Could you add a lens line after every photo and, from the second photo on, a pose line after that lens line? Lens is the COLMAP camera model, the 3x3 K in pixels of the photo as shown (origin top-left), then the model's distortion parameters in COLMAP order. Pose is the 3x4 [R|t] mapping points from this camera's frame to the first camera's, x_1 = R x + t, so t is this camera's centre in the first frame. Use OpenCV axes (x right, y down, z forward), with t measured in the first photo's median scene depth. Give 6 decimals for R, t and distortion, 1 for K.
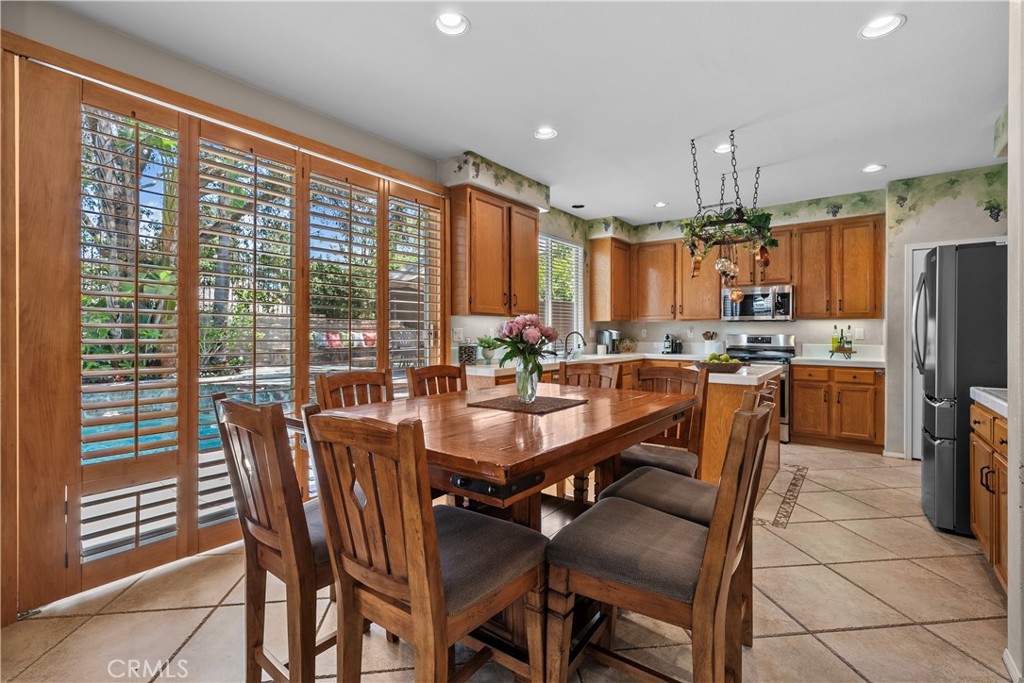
lens RADIAL K [[453.3, 0, 509.0], [0, 453.3, 332.5], [0, 0, 1]] dist [-0.002313, 0.000324]
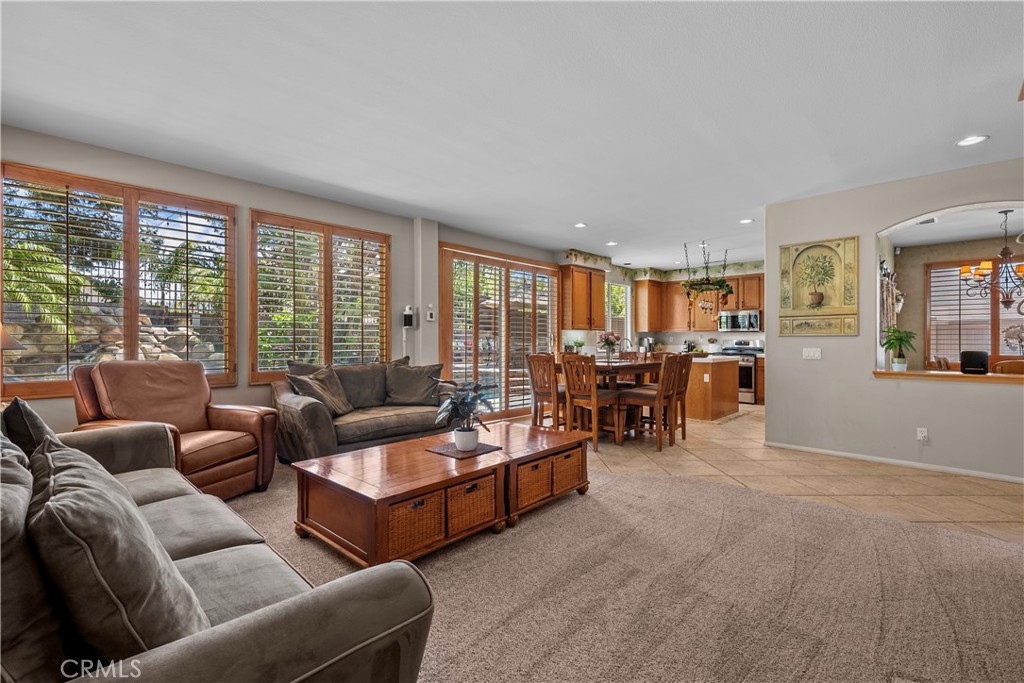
lens RADIAL K [[457.5, 0, 508.2], [0, 457.5, 340.1], [0, 0, 1]] dist [-0.000445, -0.000207]
pose [[0.994733, -0.000042, -0.102496, -0.120353], [-0.000202, 0.999997, -0.002378, 0.009403], [0.102496, 0.002386, 0.994731, -0.778123]]
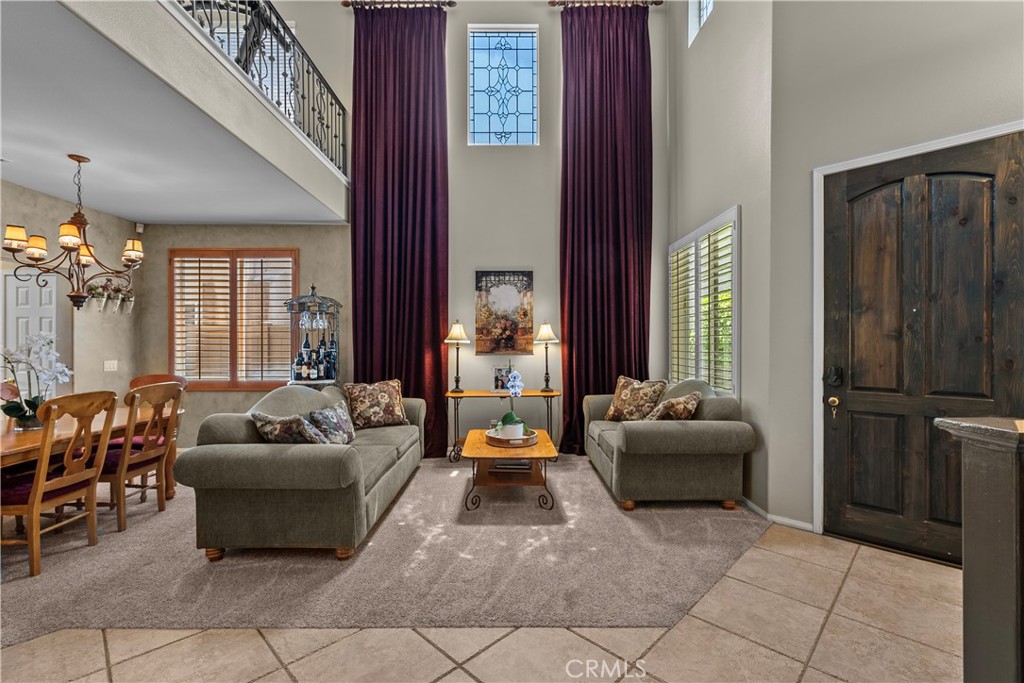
lens RADIAL K [[445.3, 0, 508.1], [0, 445.3, 345.4], [0, 0, 1]] dist [0.000578, -0.000025]
pose [[0.793145, -0.002200, 0.609029, 1.039464], [0.001639, 0.999998, 0.001478, -0.009224], [-0.609031, -0.000174, 0.793146, -0.523138]]
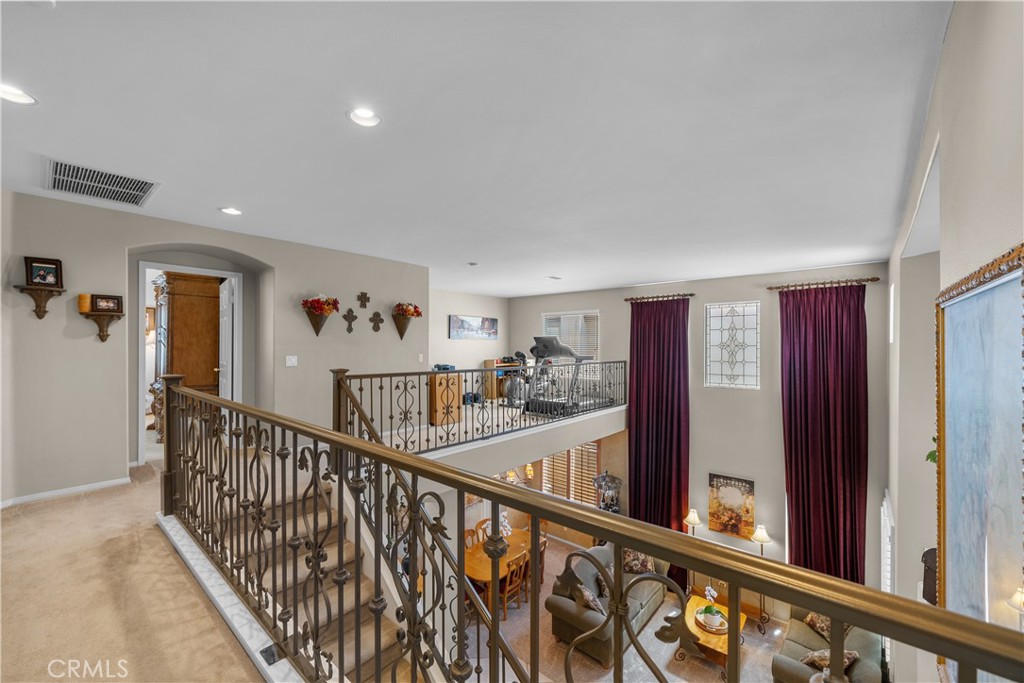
lens RADIAL K [[413.5, 0, 507.8], [0, 413.5, 342.6], [0, 0, 1]] dist [-0.000516, -0.000110]
pose [[0.998302, 0.004264, -0.058090, 1.005100], [-0.004494, 0.999983, -0.003827, -0.622669], [0.058072, 0.004081, 0.998304, -1.110420]]
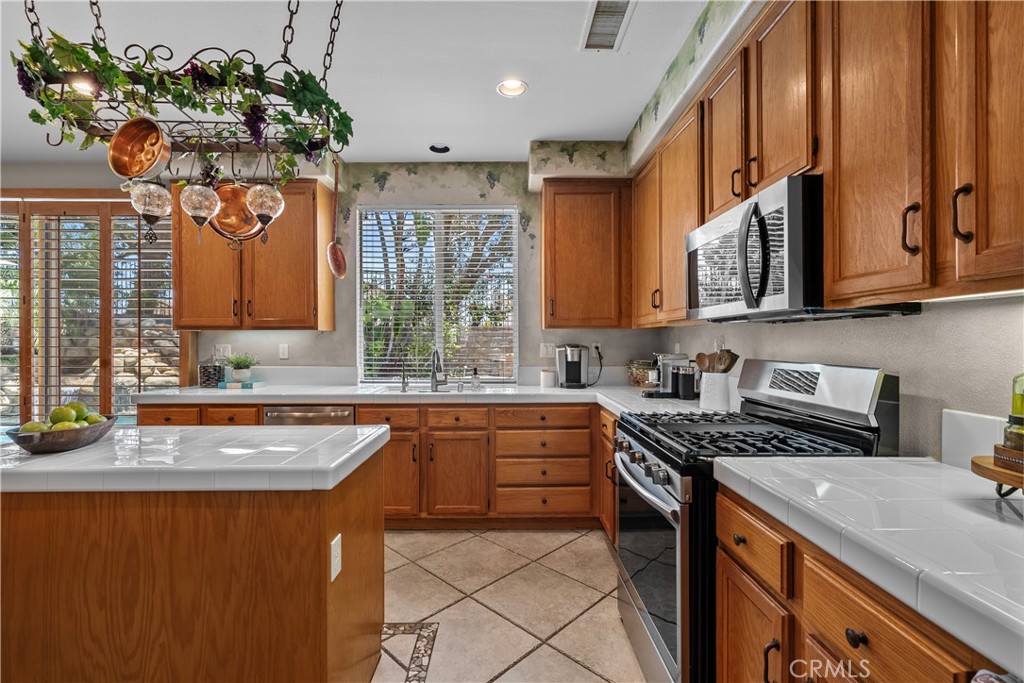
lens RADIAL K [[451.5, 0, 512.0], [0, 451.5, 341.5], [0, 0, 1]] dist [0.000069, -0.000174]
pose [[0.621007, -0.003536, -0.783797, 0.749482], [0.001061, 0.999993, -0.003670, -0.008903], [0.783804, 0.001447, 0.621007, 0.732372]]
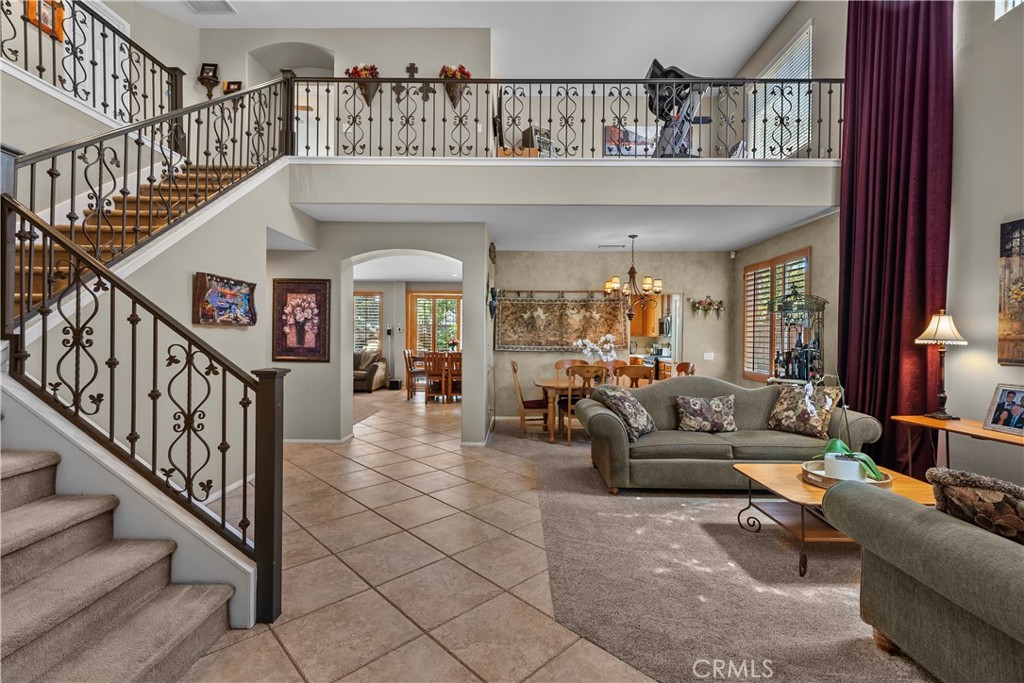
lens RADIAL K [[451.5, 0, 512.0], [0, 451.5, 341.5], [0, 0, 1]] dist [0.000069, -0.000174]
pose [[0.602543, 0.011615, -0.798002, 1.709774], [-0.008532, 0.999931, 0.008113, -0.017546], [0.798041, 0.001920, 0.602600, -0.578063]]
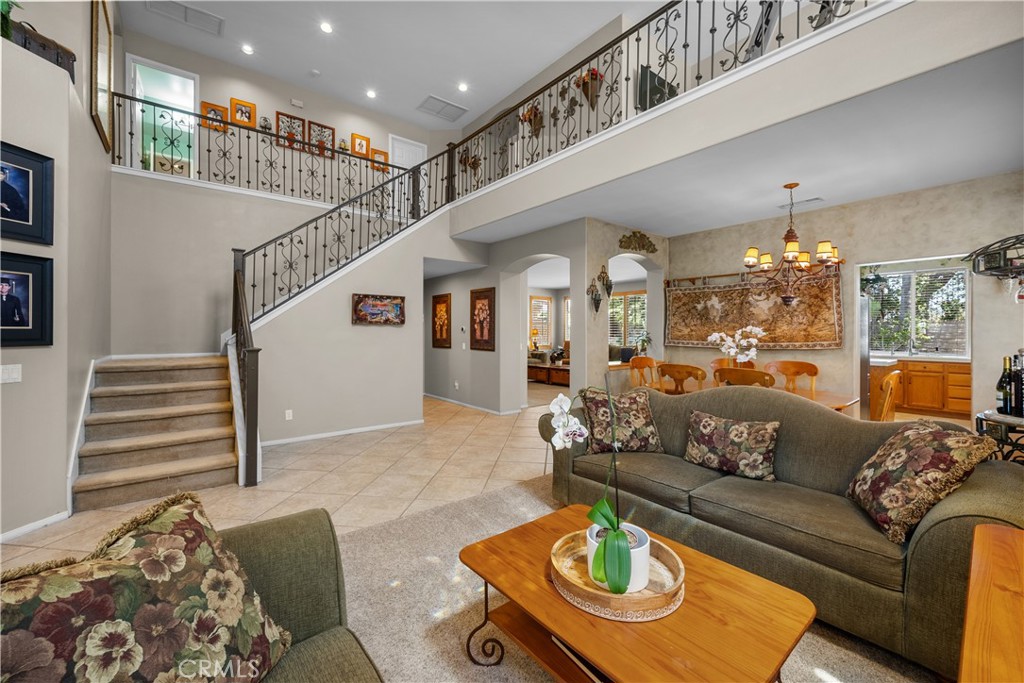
lens RADIAL K [[414.4, 0, 516.0], [0, 414.4, 332.7], [0, 0, 1]] dist [0.000454, -0.000093]
pose [[-0.231325, 0.001267, -0.972876, 1.815402], [-0.004115, 0.999989, 0.002281, -0.015874], [0.972868, 0.004531, -0.231317, 0.088818]]
